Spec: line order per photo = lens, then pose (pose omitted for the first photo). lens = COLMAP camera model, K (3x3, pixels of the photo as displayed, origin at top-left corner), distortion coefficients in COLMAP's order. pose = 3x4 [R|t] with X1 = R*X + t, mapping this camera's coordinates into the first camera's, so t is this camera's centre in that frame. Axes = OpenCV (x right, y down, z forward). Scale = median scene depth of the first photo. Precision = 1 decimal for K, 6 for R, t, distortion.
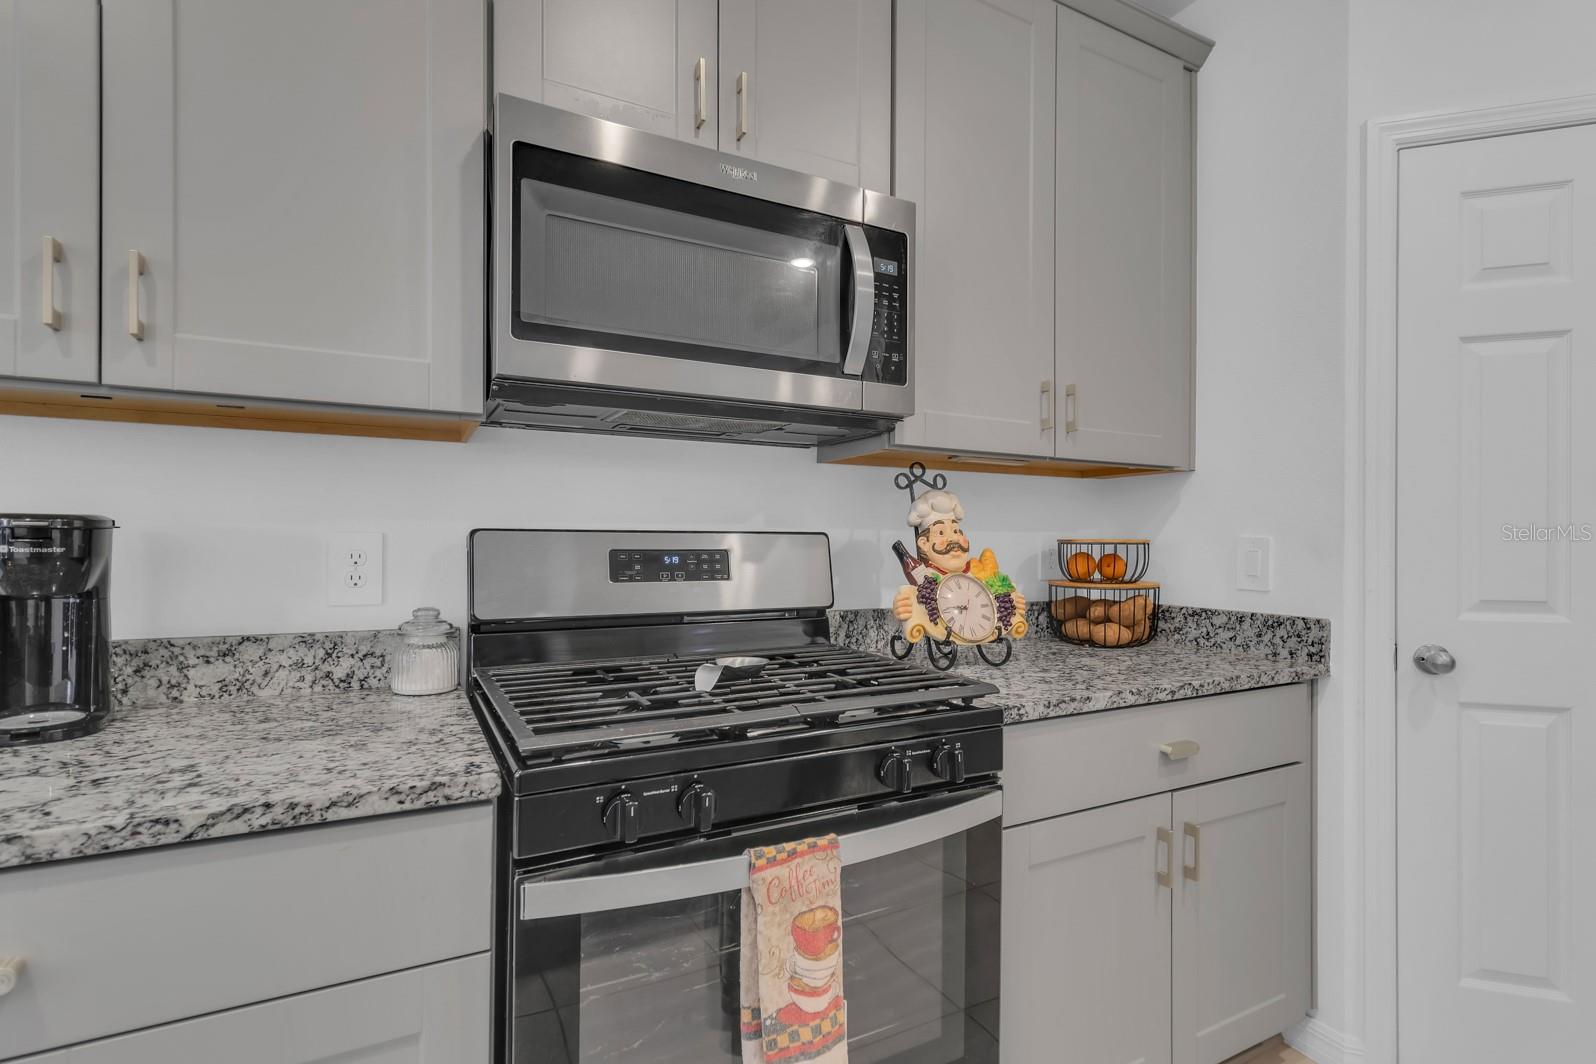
lens RADIAL K [[741.3, 0, 804.8], [0, 741.3, 542.9], [0, 0, 1]] dist [0.000909, -0.000107]
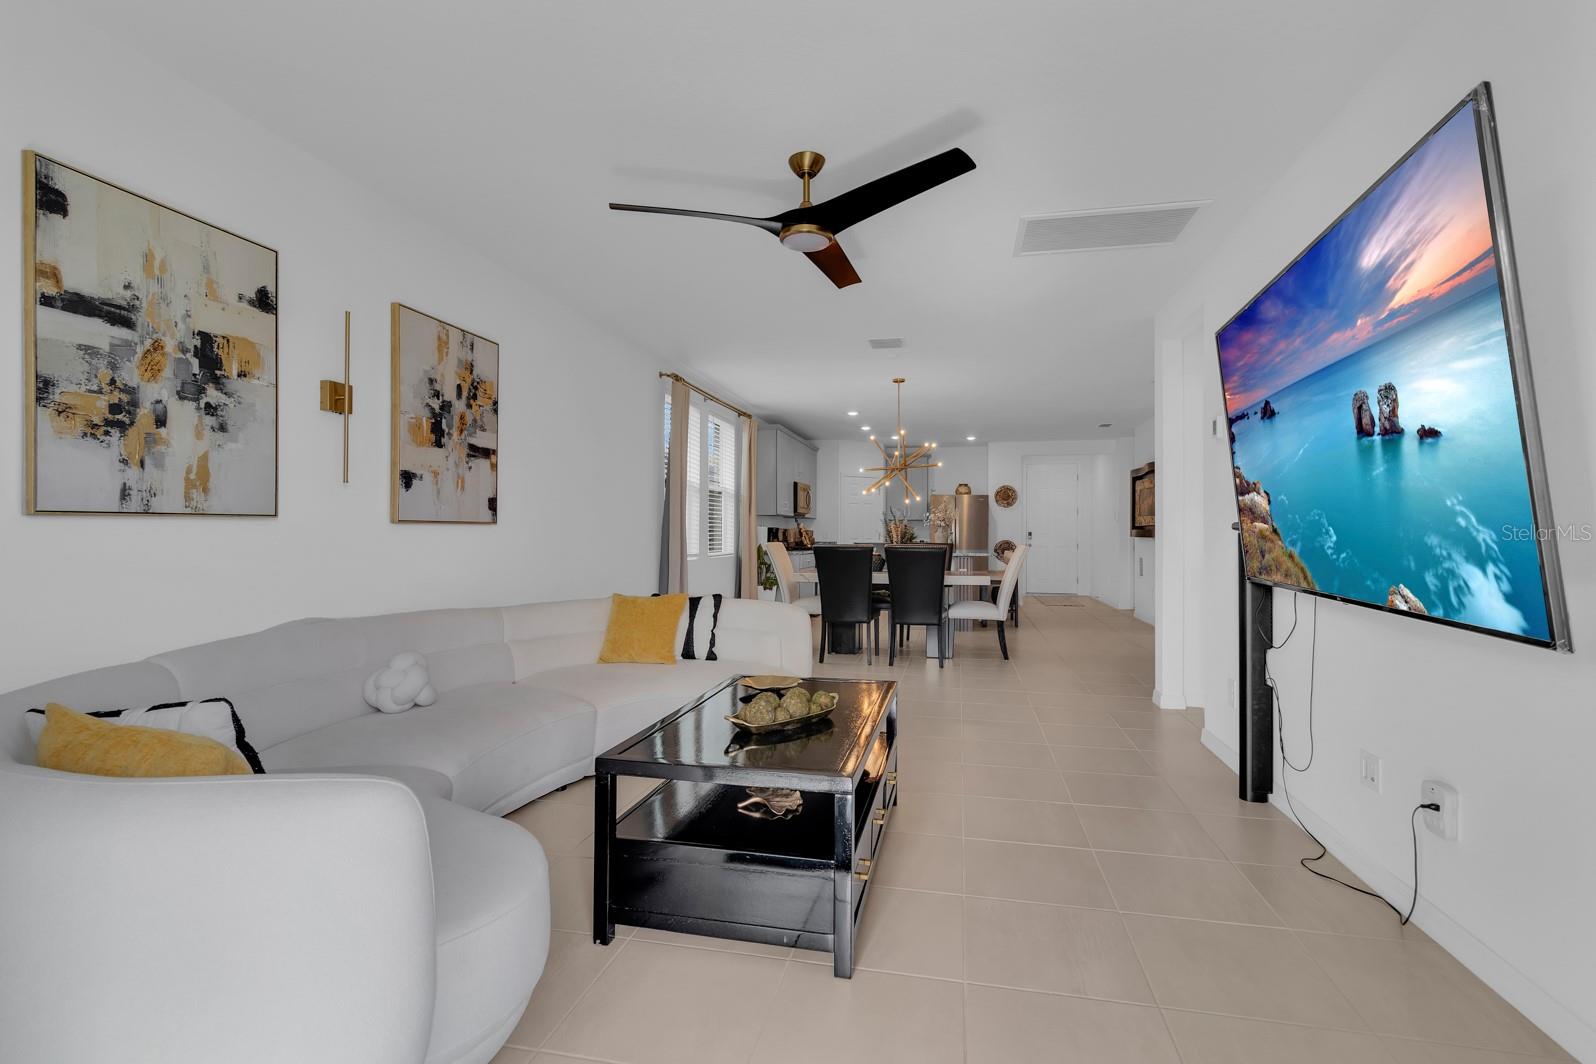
lens RADIAL K [[719.0, 0, 843.8], [0, 719.0, 534.8], [0, 0, 1]] dist [0.031574, 0.000165]
pose [[0.608678, -0.003104, 0.793411, -4.903598], [-0.000075, 0.999992, 0.003970, 0.009723], [-0.793418, -0.002476, 0.608673, -3.324928]]
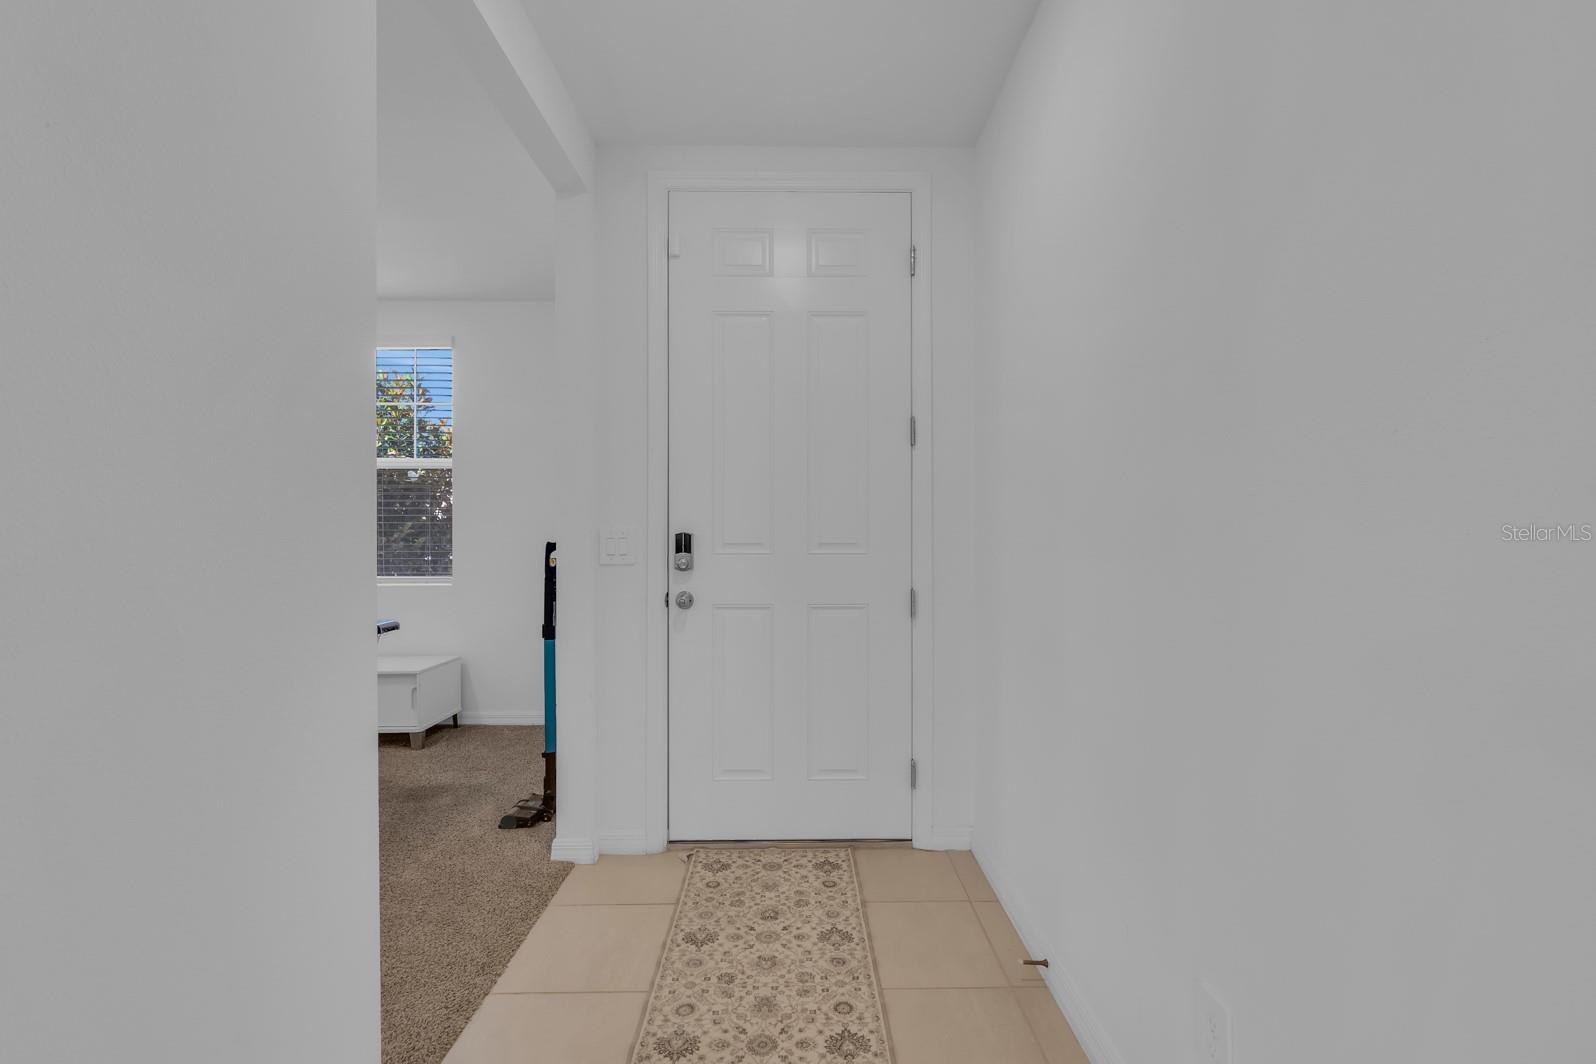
lens RADIAL K [[740.4, 0, 798.0], [0, 740.4, 532.0], [0, 0, 1]] dist [-0.000289, 0.000063]
pose [[0.457998, -0.002931, 0.888949, 1.883110], [0.005208, 0.999986, 0.000614, 0.002853], [-0.888938, 0.004348, 0.458007, -0.894973]]
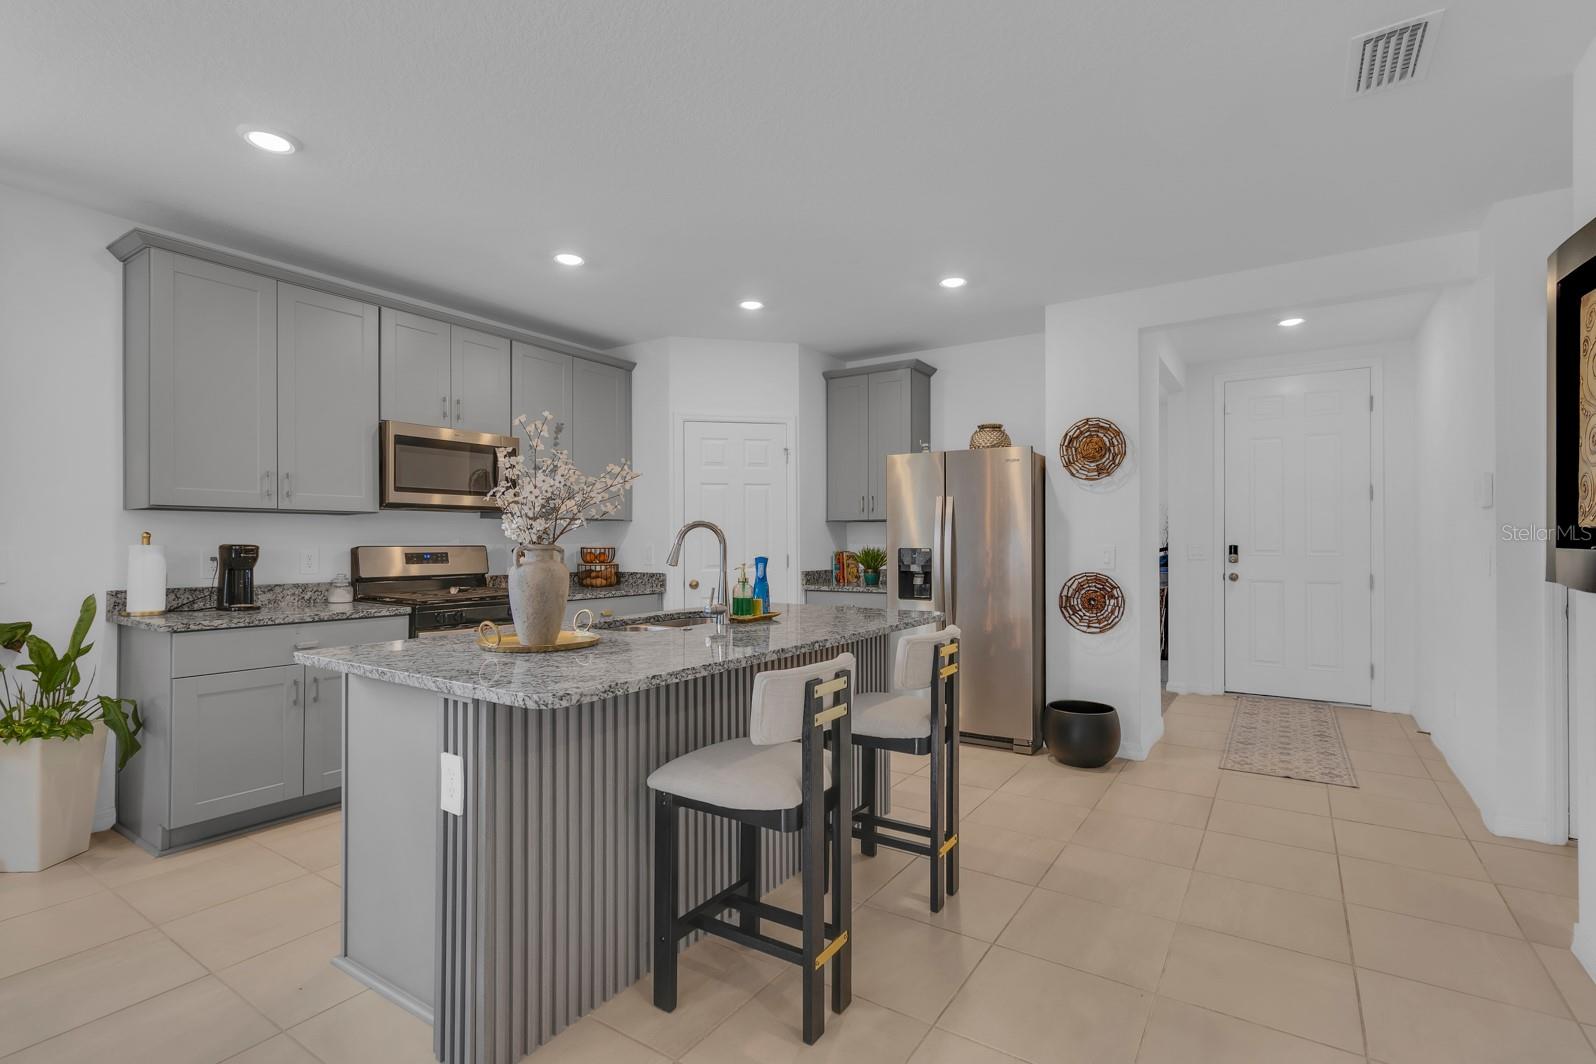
lens RADIAL K [[741.3, 0, 804.8], [0, 741.3, 542.9], [0, 0, 1]] dist [0.000909, -0.000107]
pose [[0.875232, -0.006301, 0.483662, -0.270800], [0.005987, 0.999980, 0.002194, -0.024322], [-0.483666, 0.000975, 0.875252, -2.014145]]
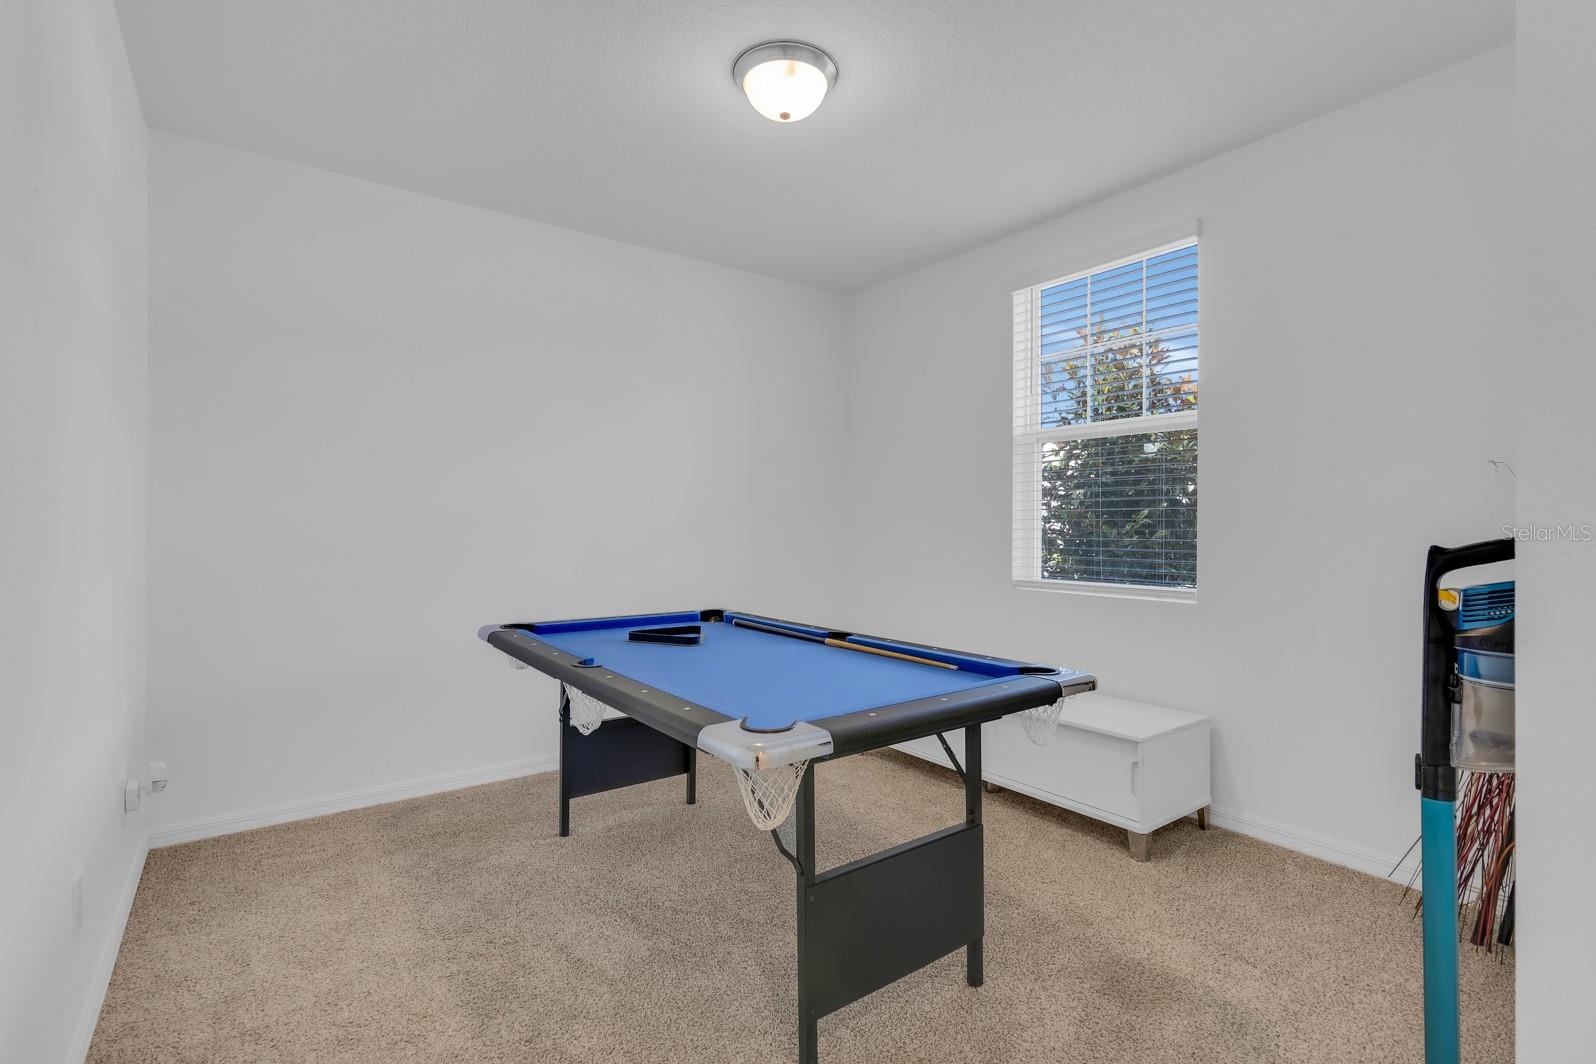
lens RADIAL K [[740.4, 0, 798.0], [0, 740.4, 532.0], [0, 0, 1]] dist [-0.000289, 0.000063]
pose [[0.988623, -0.008948, 0.150145, 2.548420], [0.007800, 0.999936, 0.008233, -0.001698], [-0.150209, -0.006969, 0.988630, -0.076665]]
